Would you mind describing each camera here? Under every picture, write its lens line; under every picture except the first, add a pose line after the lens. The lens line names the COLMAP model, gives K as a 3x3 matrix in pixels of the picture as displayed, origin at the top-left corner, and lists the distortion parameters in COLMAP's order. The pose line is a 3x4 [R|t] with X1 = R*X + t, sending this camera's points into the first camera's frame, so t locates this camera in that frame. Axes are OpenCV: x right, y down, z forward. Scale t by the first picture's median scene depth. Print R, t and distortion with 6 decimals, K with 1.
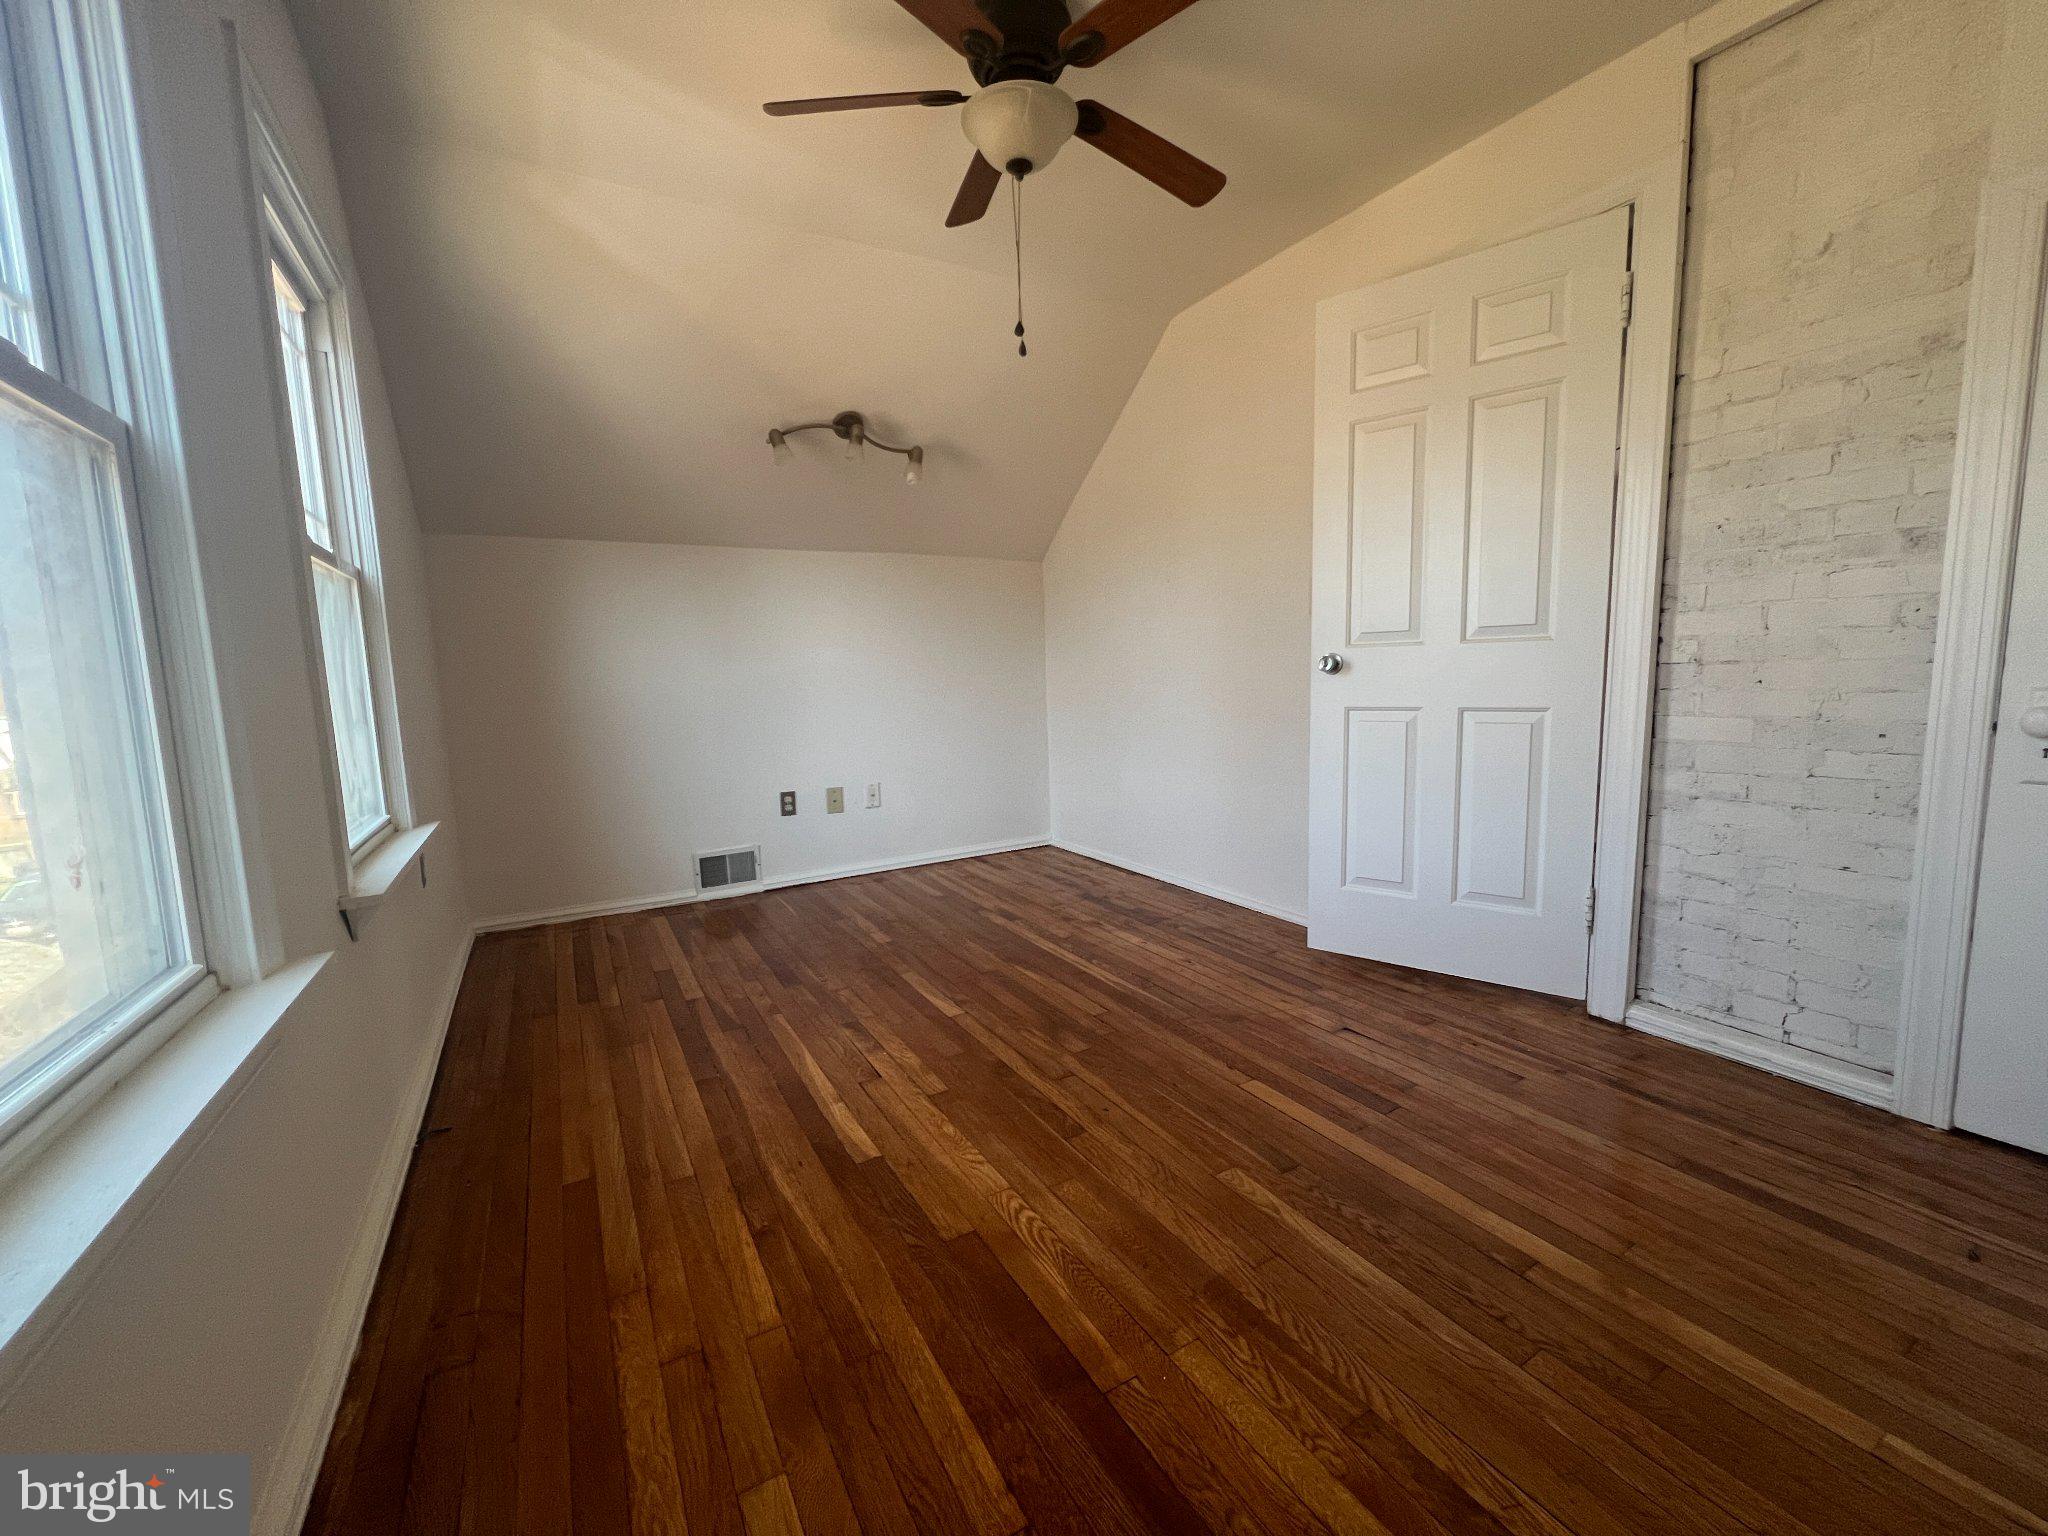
lens RADIAL K [[814.2, 0, 1026.3], [0, 814.2, 769.0], [0, 0, 1]] dist [0.000613, 0.000354]
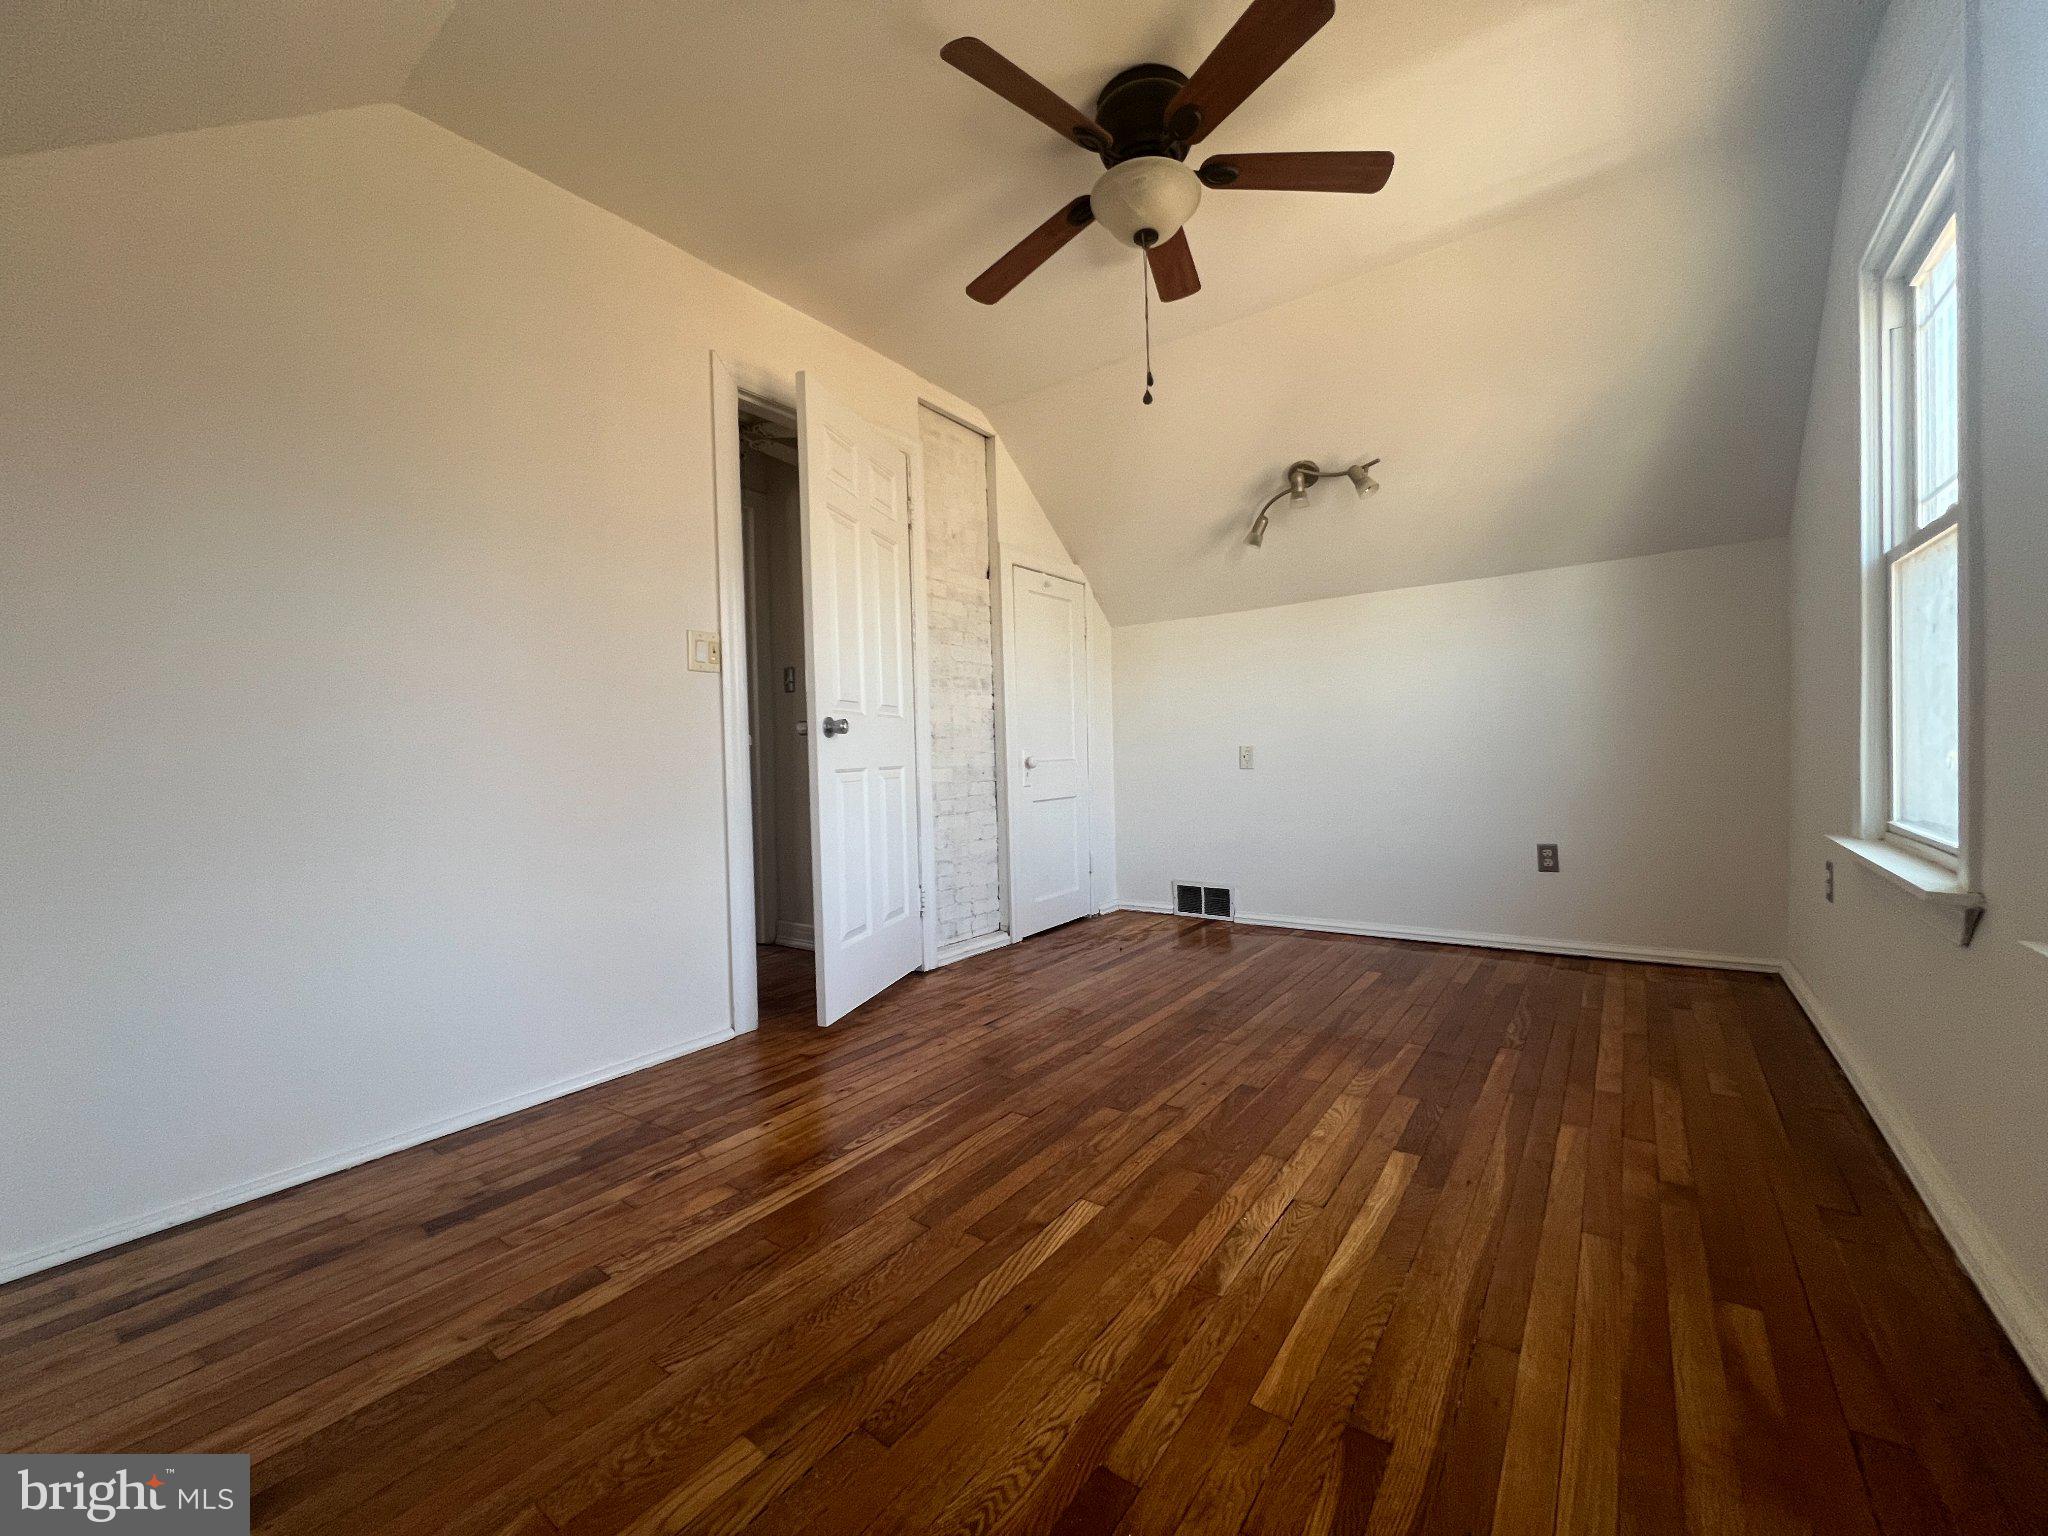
lens RADIAL K [[814.2, 0, 1026.3], [0, 814.2, 767.9], [0, 0, 1]] dist [0.000613, 0.000354]
pose [[-0.392097, 0.021420, 0.919675, -0.817619], [0.147201, 0.988308, 0.039739, -0.104587], [-0.908070, 0.150958, -0.390666, 1.492444]]
